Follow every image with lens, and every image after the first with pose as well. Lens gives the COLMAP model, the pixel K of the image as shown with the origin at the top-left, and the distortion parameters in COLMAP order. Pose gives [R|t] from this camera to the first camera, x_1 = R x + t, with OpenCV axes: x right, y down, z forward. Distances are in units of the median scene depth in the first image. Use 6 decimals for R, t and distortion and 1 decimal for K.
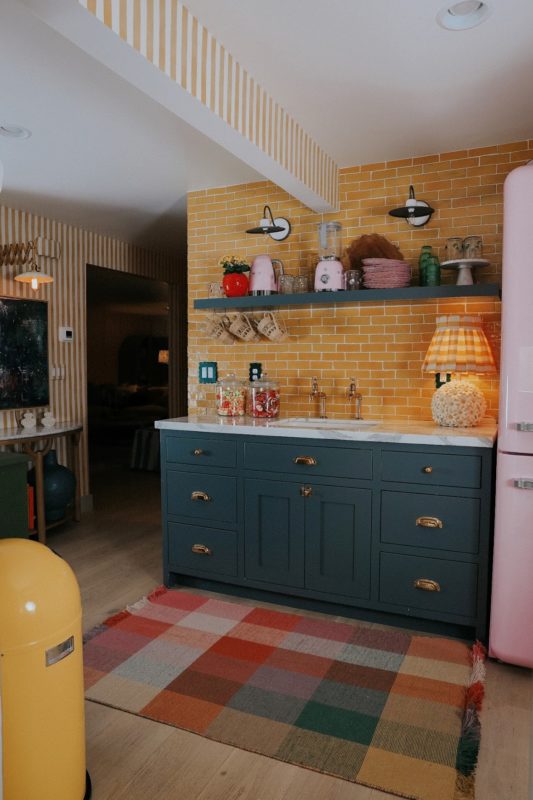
lens RADIAL K [[550.8, 0, 266.5], [0, 550.8, 400.0], [0, 0, 1]] dist [-0.105532, 0.085876]
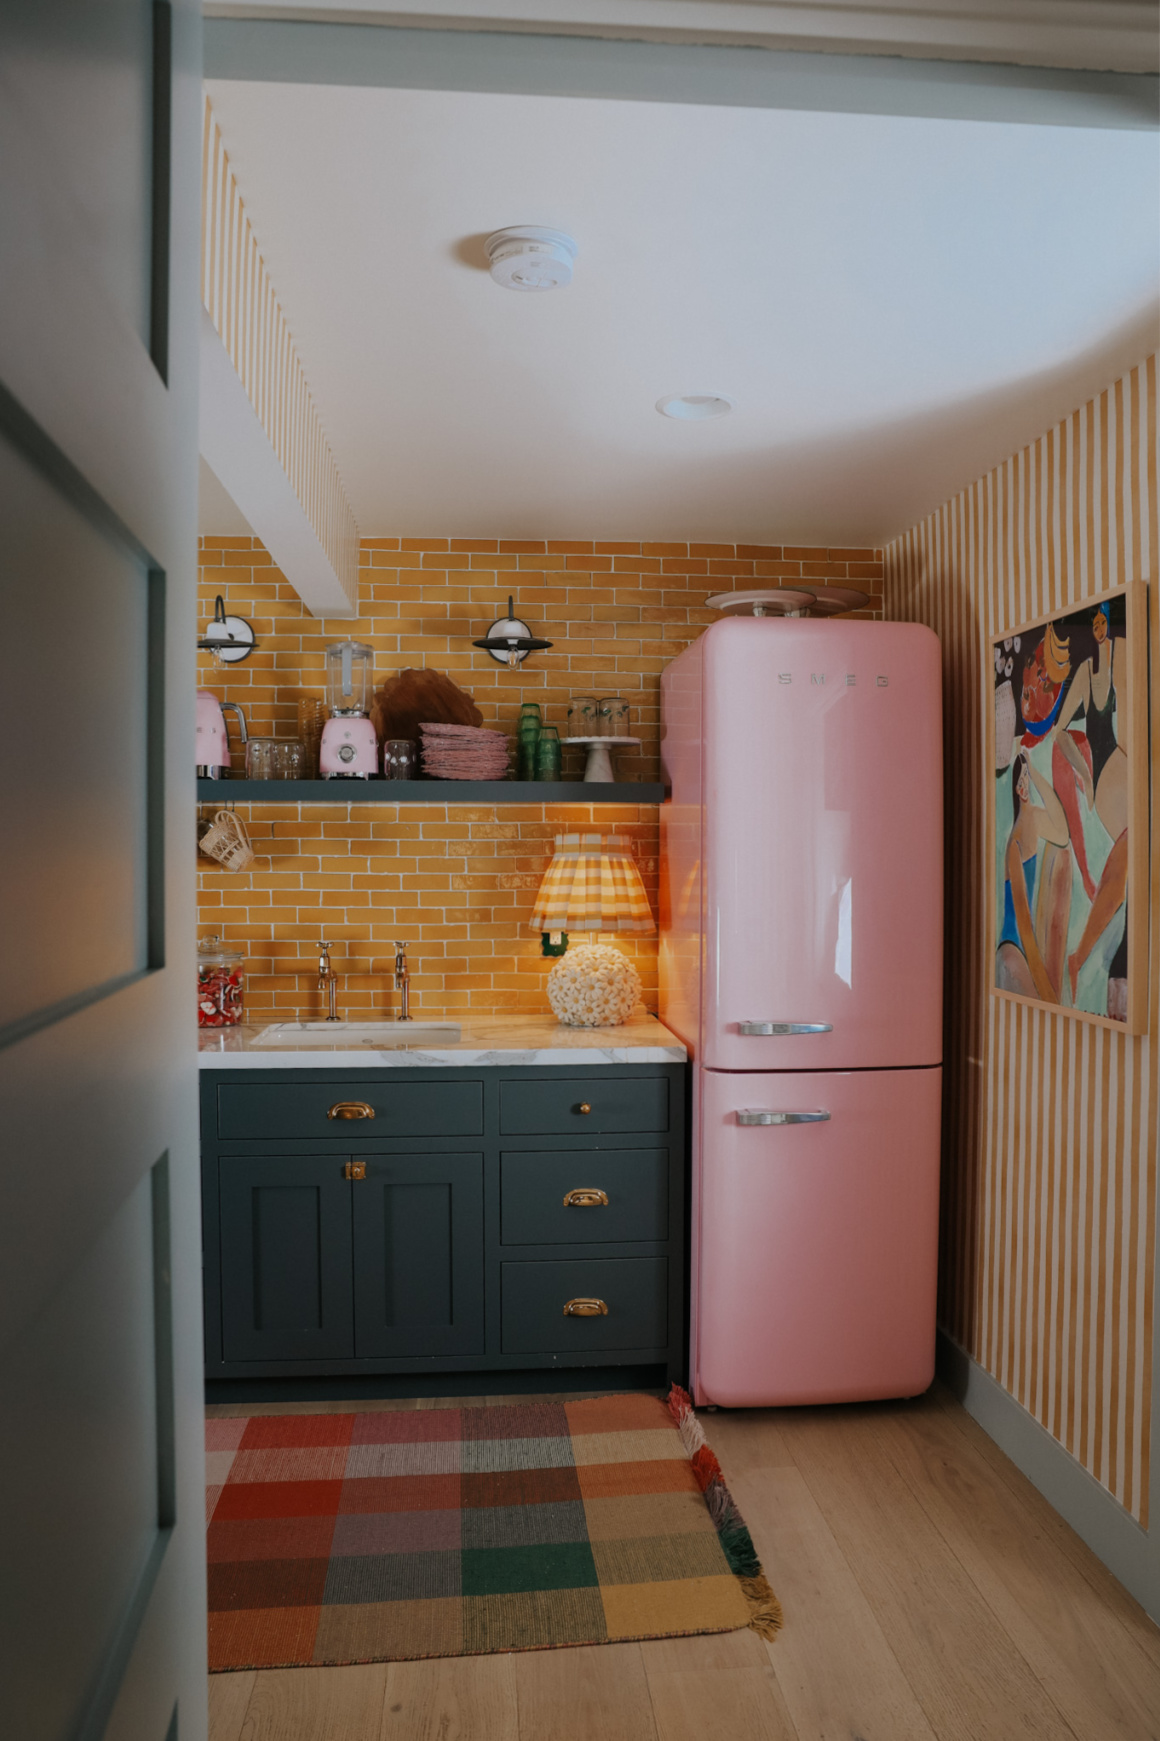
lens RADIAL K [[1223.8, 0, 572.4], [0, 1223.8, 878.6], [0, 0, 1]] dist [-0.116556, 0.097143]
pose [[0.862876, -0.009363, 0.505328, -0.280713], [0.029247, 0.999078, -0.031431, -0.057453], [-0.504568, 0.041900, 0.862355, -0.092222]]
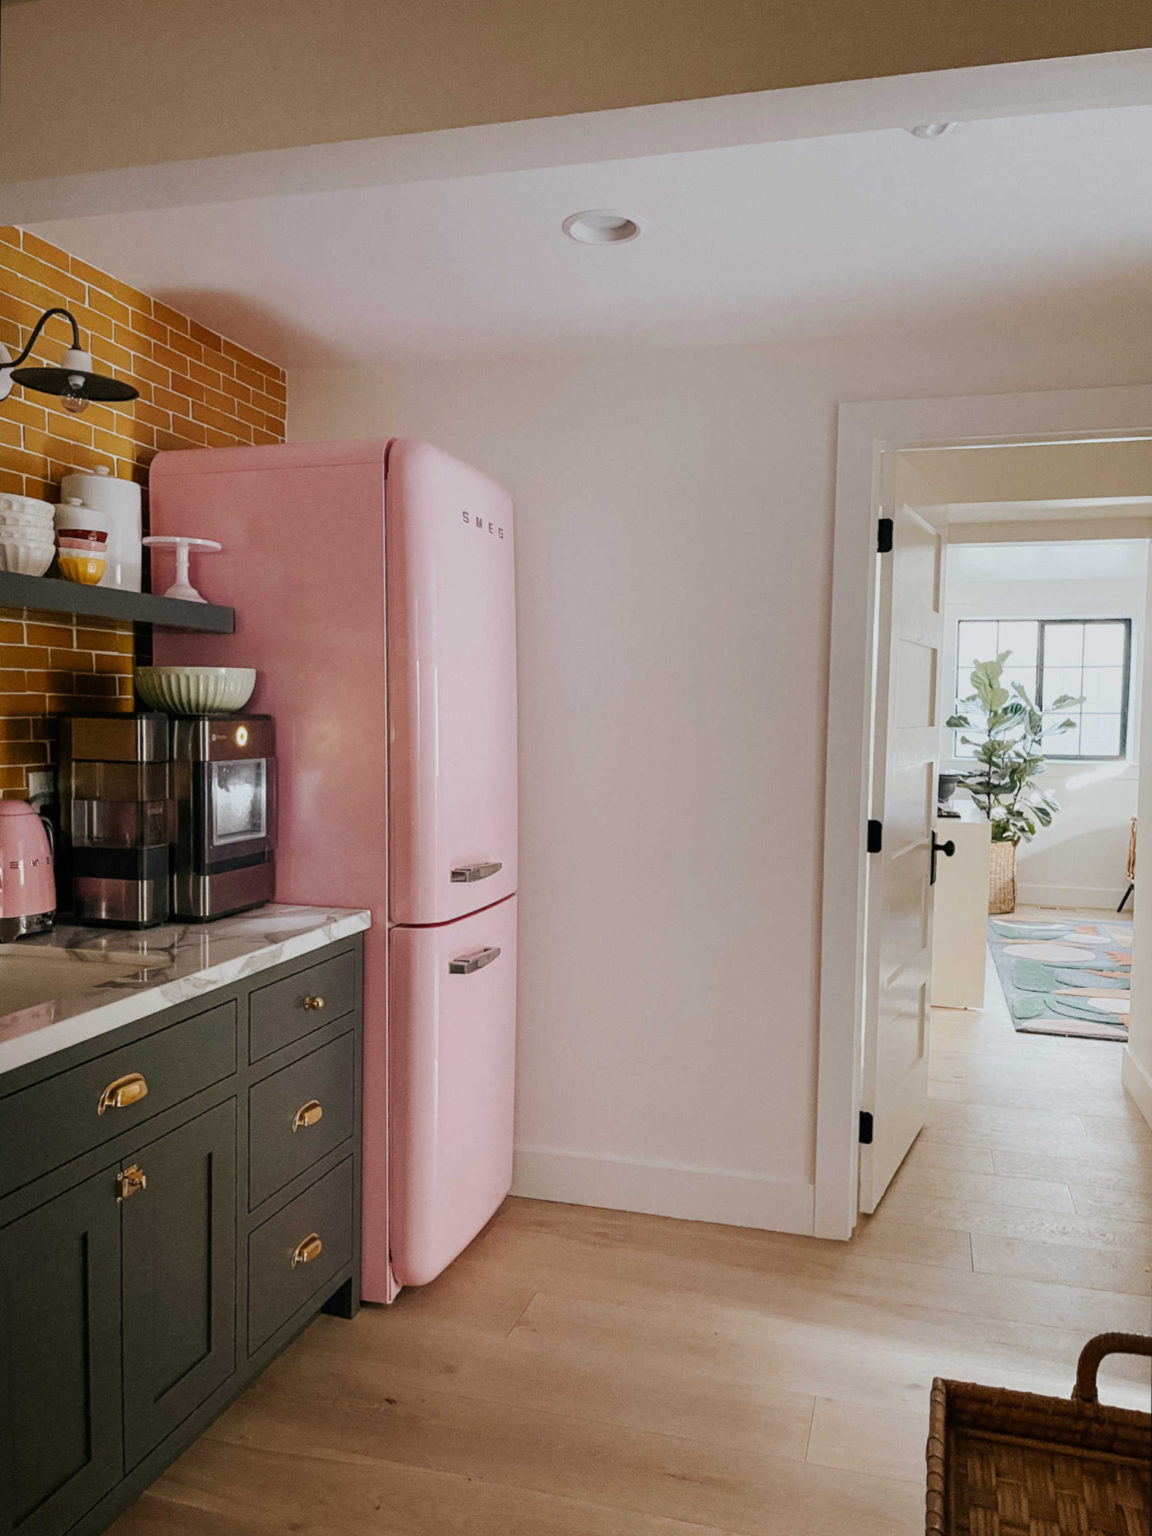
lens RADIAL K [[1175.7, 0, 581.6], [0, 1175.7, 791.3], [0, 0, 1]] dist [0.027747, 0.000344]
pose [[-0.167362, -0.071826, 0.983276, -0.568672], [0.045921, 0.995692, 0.080549, -0.098617], [-0.984825, 0.058634, -0.163343, 0.709616]]
